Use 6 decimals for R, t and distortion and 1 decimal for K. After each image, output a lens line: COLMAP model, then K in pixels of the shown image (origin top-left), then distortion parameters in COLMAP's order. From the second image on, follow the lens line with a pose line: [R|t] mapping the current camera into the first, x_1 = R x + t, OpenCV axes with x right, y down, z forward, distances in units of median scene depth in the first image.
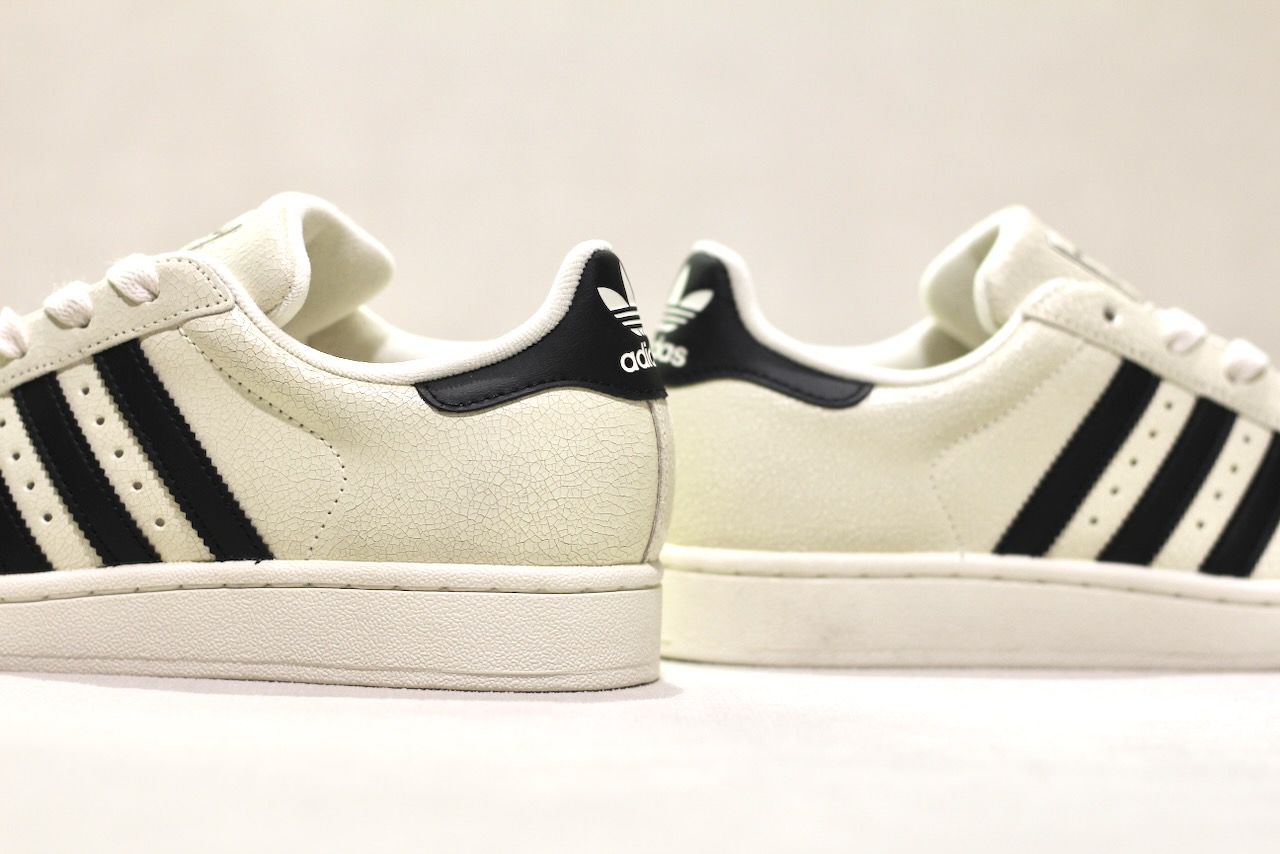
lens RADIAL K [[3227.4, 0, 640.0], [0, 3227.4, 427.0], [0, 0, 1]] dist [-0.188945, -0.540697]
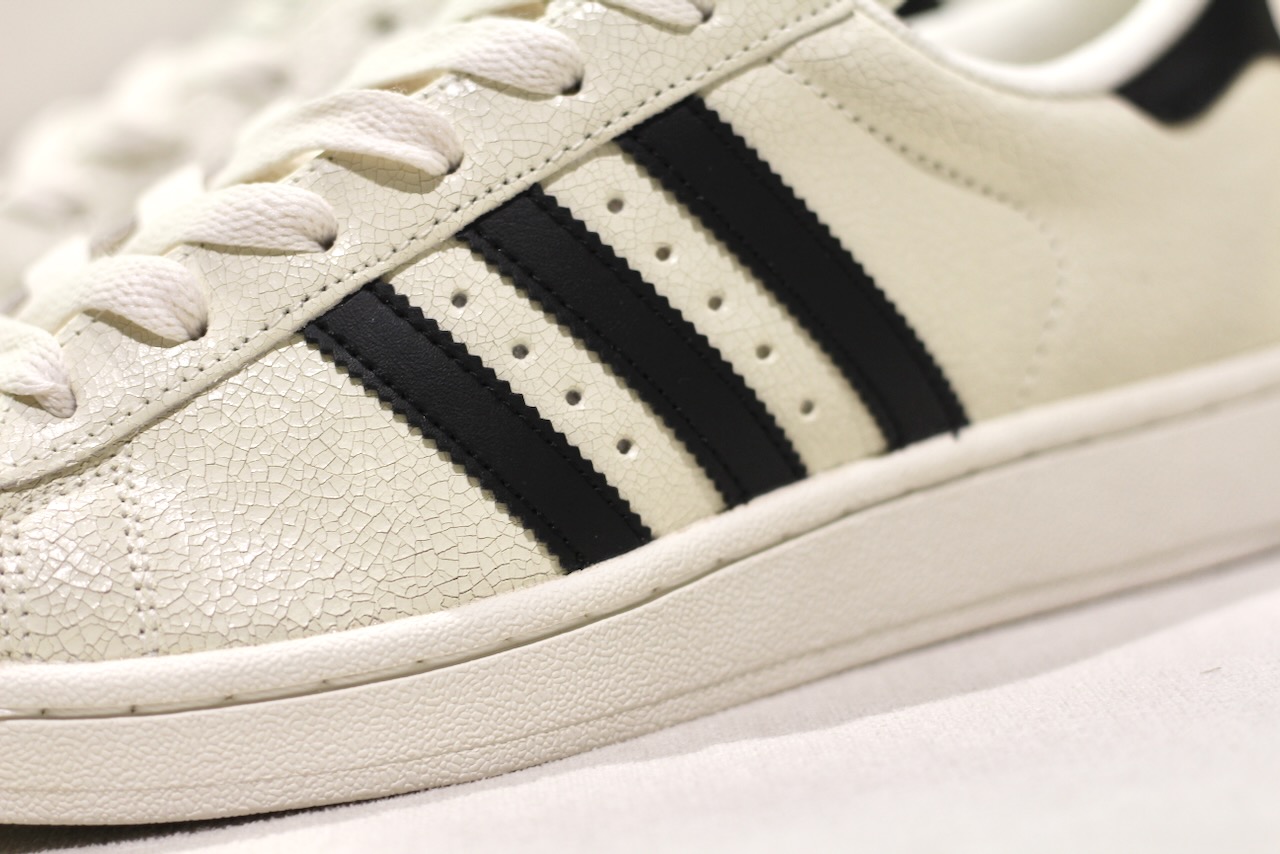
lens RADIAL K [[3227.4, 0, 640.0], [0, 3227.4, 427.0], [0, 0, 1]] dist [-0.188945, -0.540697]
pose [[0.759425, -0.216354, 0.613568, -0.516833], [0.170221, 0.976310, 0.133577, -0.047134], [-0.627932, 0.003001, 0.778262, 0.577348]]
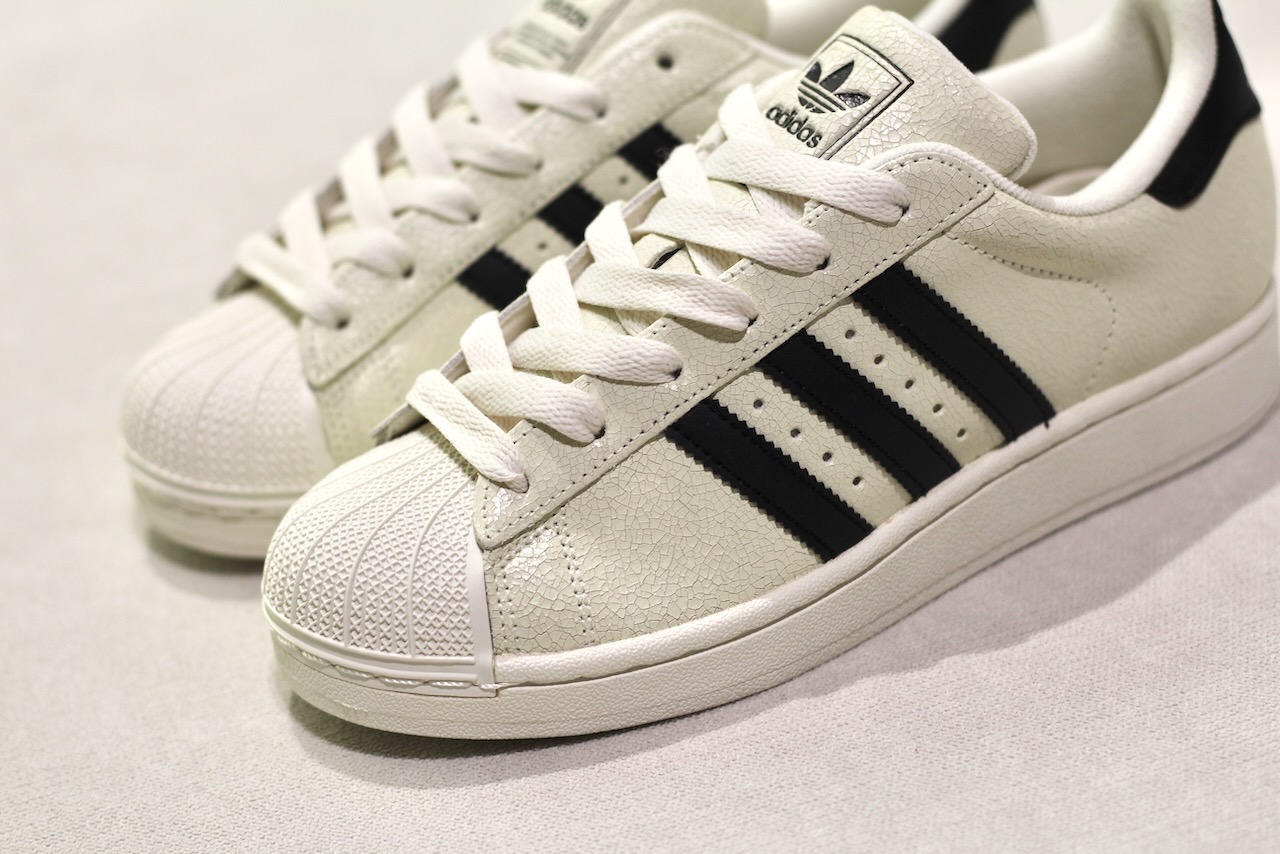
lens RADIAL K [[3227.4, 0, 640.0], [0, 3227.4, 427.0], [0, 0, 1]] dist [-0.188945, -0.540697]
pose [[0.724377, -0.435692, 0.534276, -0.700552], [0.178405, 0.867052, 0.465181, -0.411597], [-0.665920, -0.241649, 0.705802, 0.414838]]
